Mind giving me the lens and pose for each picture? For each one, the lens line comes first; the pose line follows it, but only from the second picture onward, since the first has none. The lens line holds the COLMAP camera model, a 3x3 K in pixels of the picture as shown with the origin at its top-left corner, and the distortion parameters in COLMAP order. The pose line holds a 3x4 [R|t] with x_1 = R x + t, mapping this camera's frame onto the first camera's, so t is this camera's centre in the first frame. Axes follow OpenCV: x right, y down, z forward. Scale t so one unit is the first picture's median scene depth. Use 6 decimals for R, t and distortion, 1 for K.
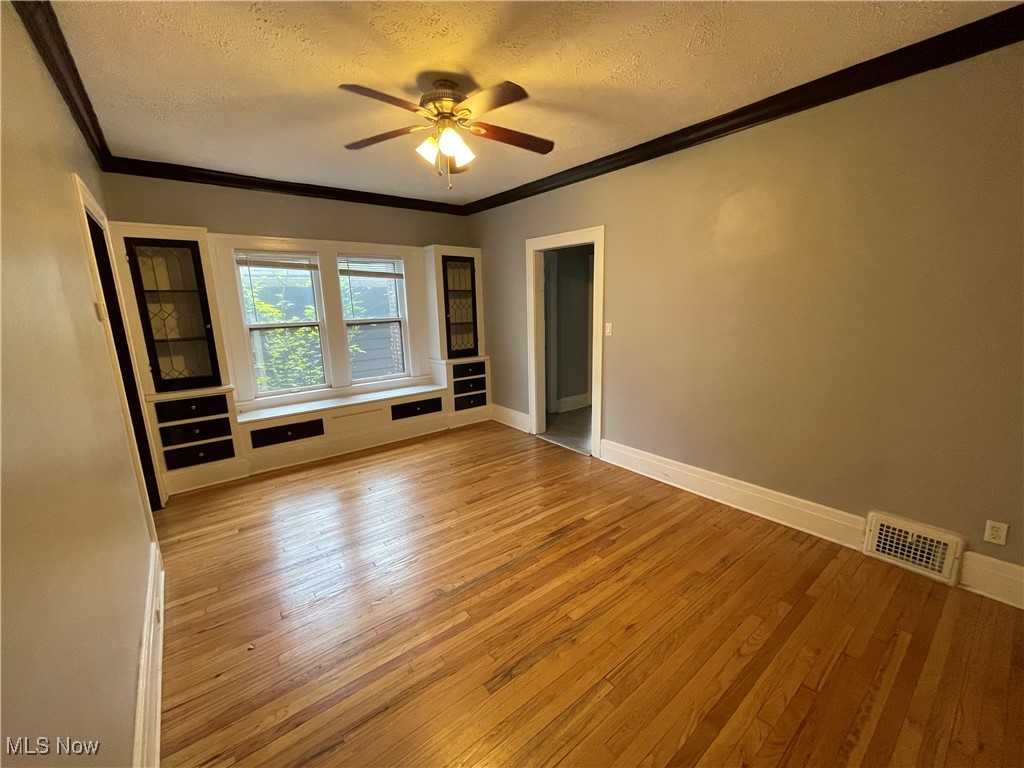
lens RADIAL K [[409.2, 0, 512.0], [0, 409.2, 384.0], [0, 0, 1]] dist [0.000298, 0.000011]
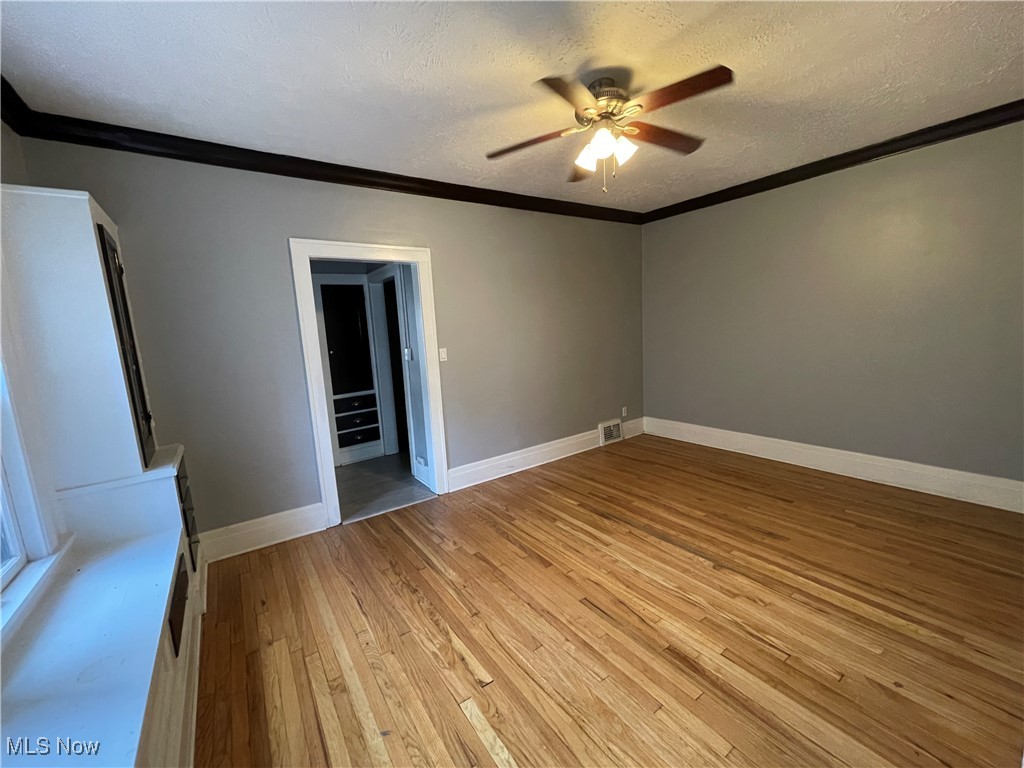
lens RADIAL K [[409.2, 0, 512.0], [0, 409.2, 384.0], [0, 0, 1]] dist [0.000298, 0.000011]
pose [[0.068932, -0.124537, 0.989818, -0.933610], [0.251042, 0.962416, 0.103606, -0.162645], [-0.965519, 0.241344, 0.097606, 0.984914]]
